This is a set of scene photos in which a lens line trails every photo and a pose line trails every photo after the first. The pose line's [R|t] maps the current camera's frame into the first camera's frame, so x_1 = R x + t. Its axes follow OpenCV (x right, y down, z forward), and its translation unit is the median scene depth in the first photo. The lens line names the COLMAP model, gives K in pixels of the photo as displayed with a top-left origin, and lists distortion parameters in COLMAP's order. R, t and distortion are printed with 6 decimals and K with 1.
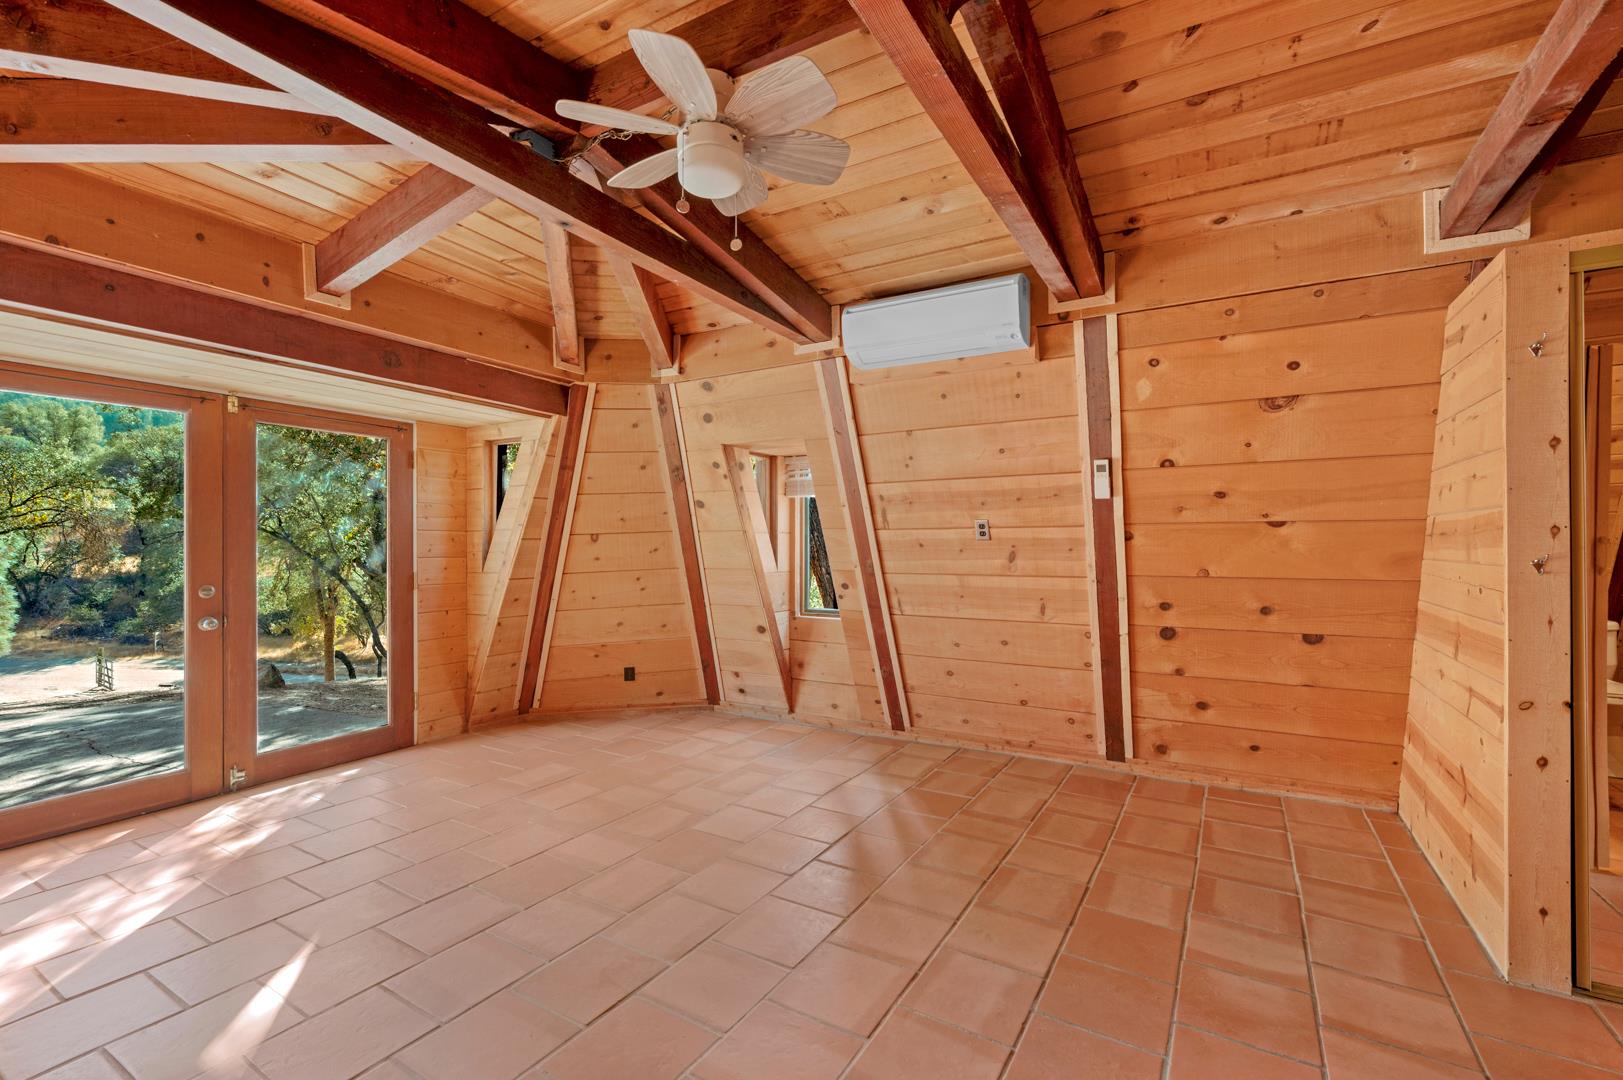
lens RADIAL K [[694.9, 0, 857.1], [0, 694.9, 538.1], [0, 0, 1]] dist [0.001359, 0.000916]
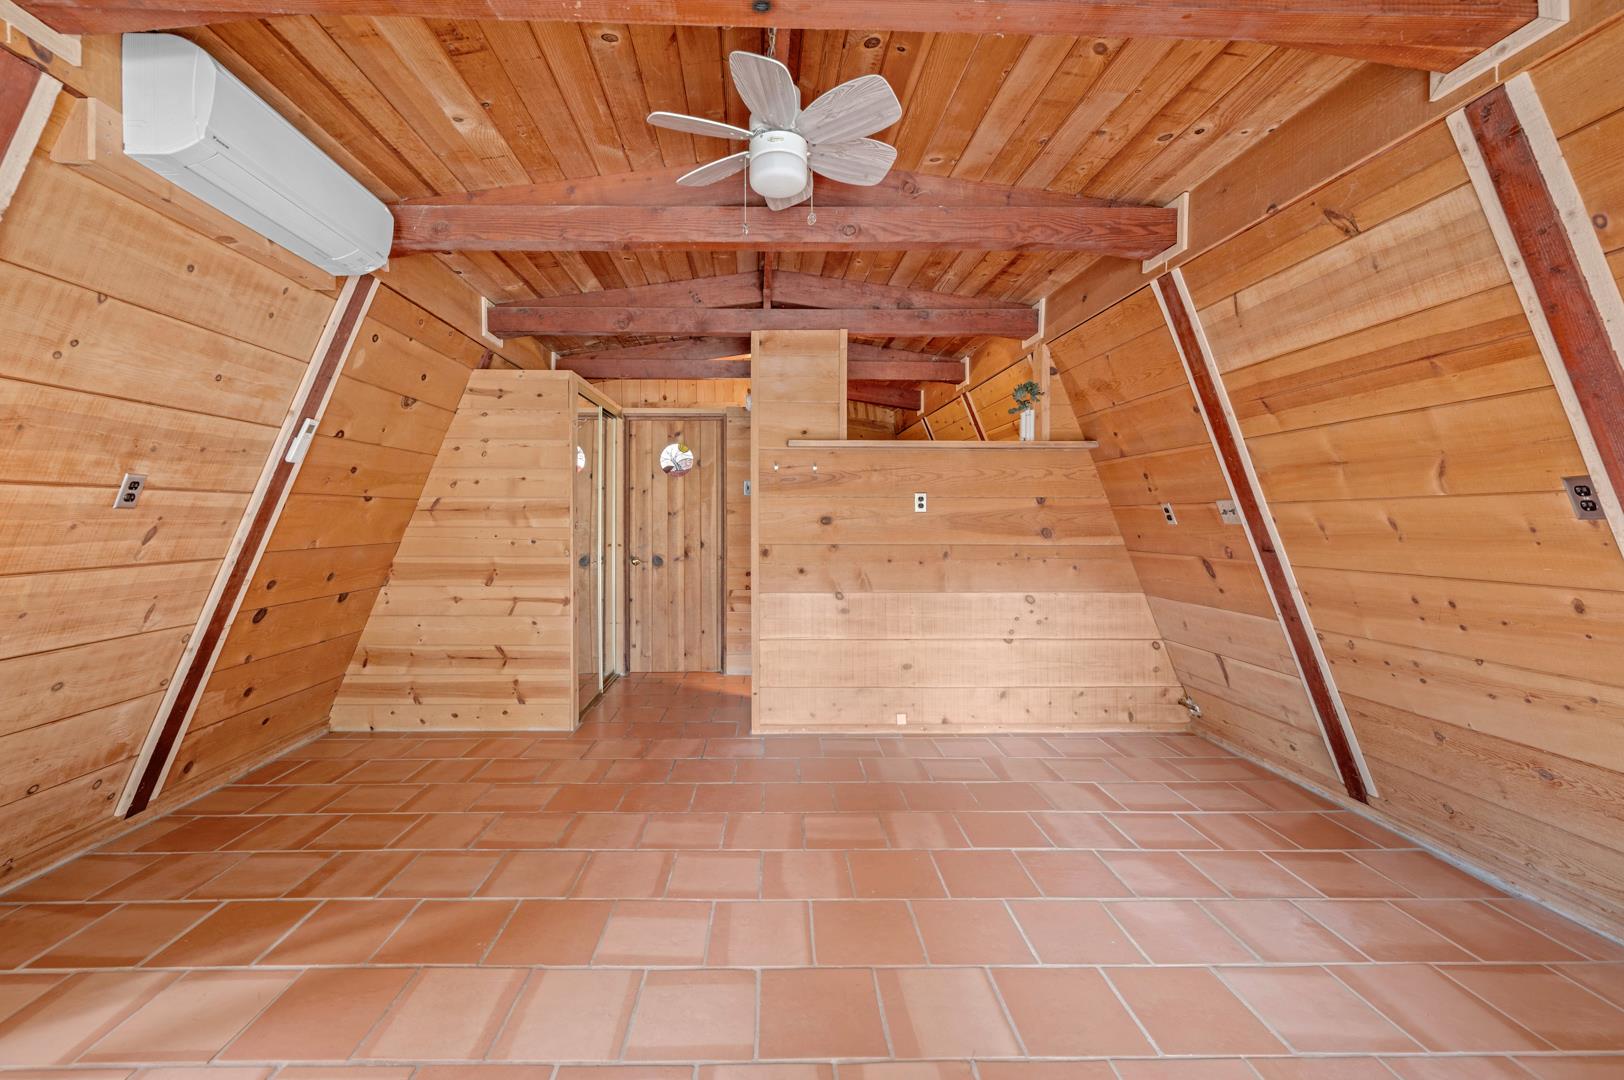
lens RADIAL K [[695.4, 0, 773.4], [0, 695.4, 510.4], [0, 0, 1]] dist [0.001359, 0.000916]
pose [[-0.494115, 0.008001, 0.869360, -0.668115], [-0.010409, 0.999832, -0.015118, 0.008773], [-0.869334, -0.016519, -0.493948, 0.888010]]
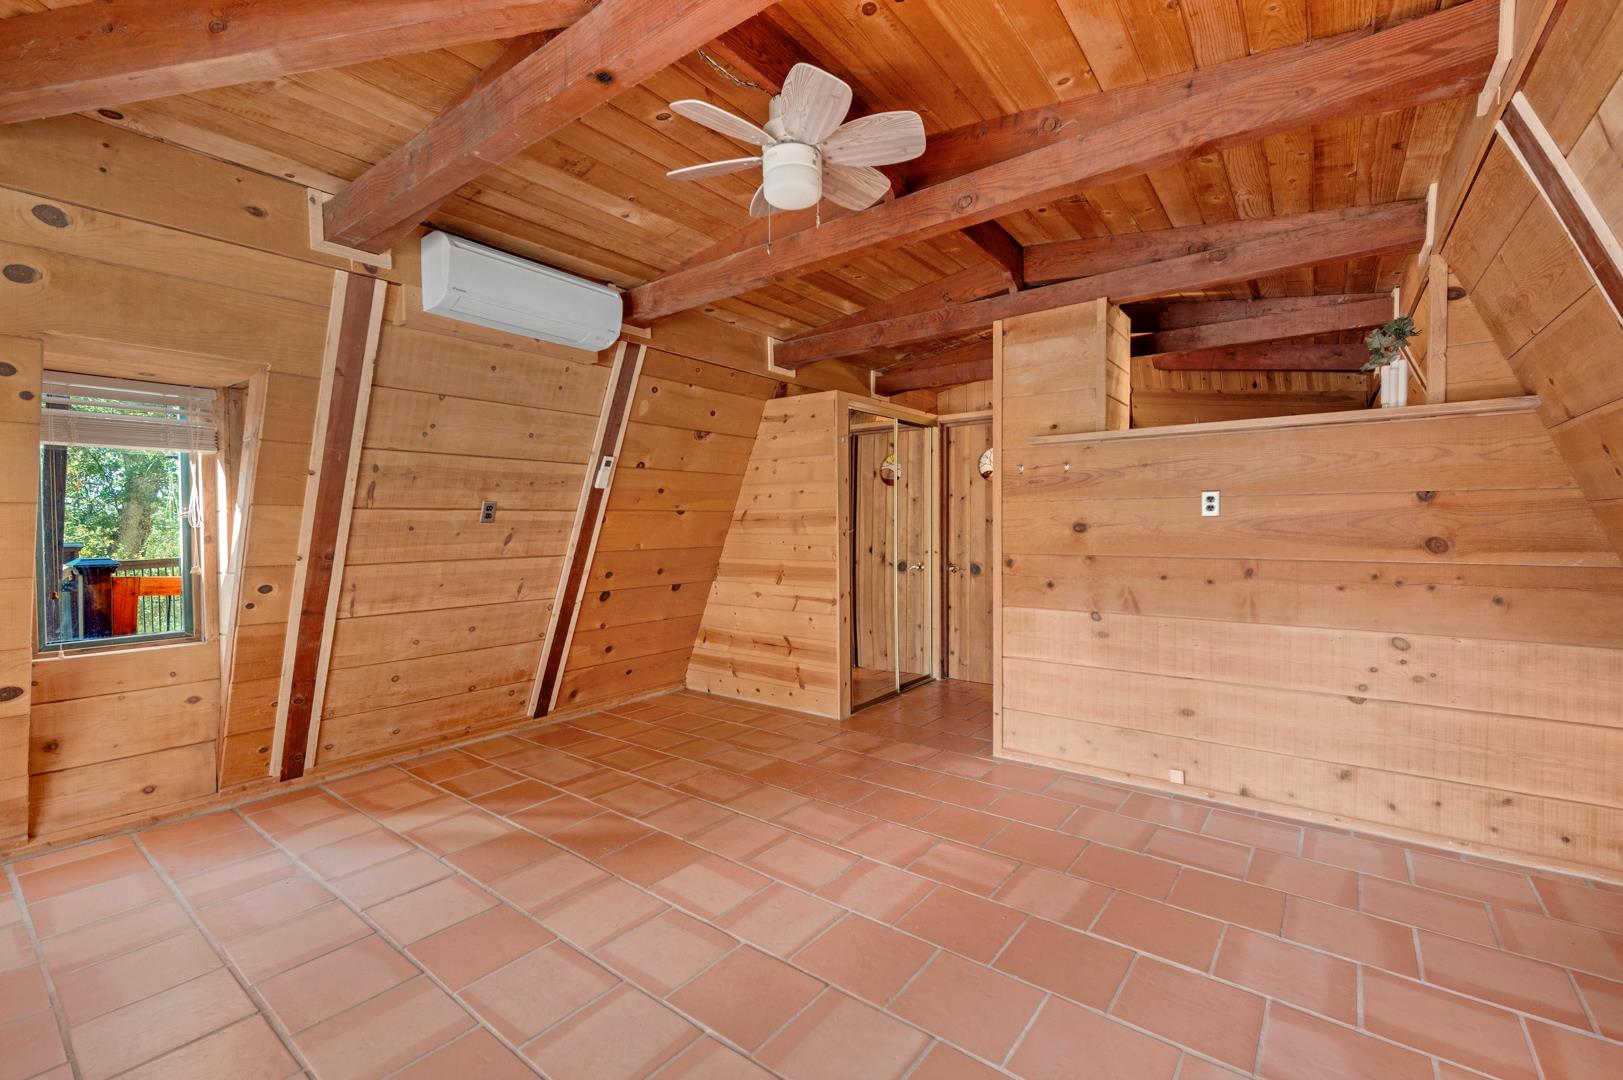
lens RADIAL K [[694.9, 0, 780.9], [0, 694.9, 538.6], [0, 0, 1]] dist [0.001359, 0.000916]
pose [[0.172197, -0.020606, 0.984847, -0.760032], [-0.003855, 0.999759, 0.021592, 0.003102], [-0.985055, -0.007515, 0.172076, 0.474705]]
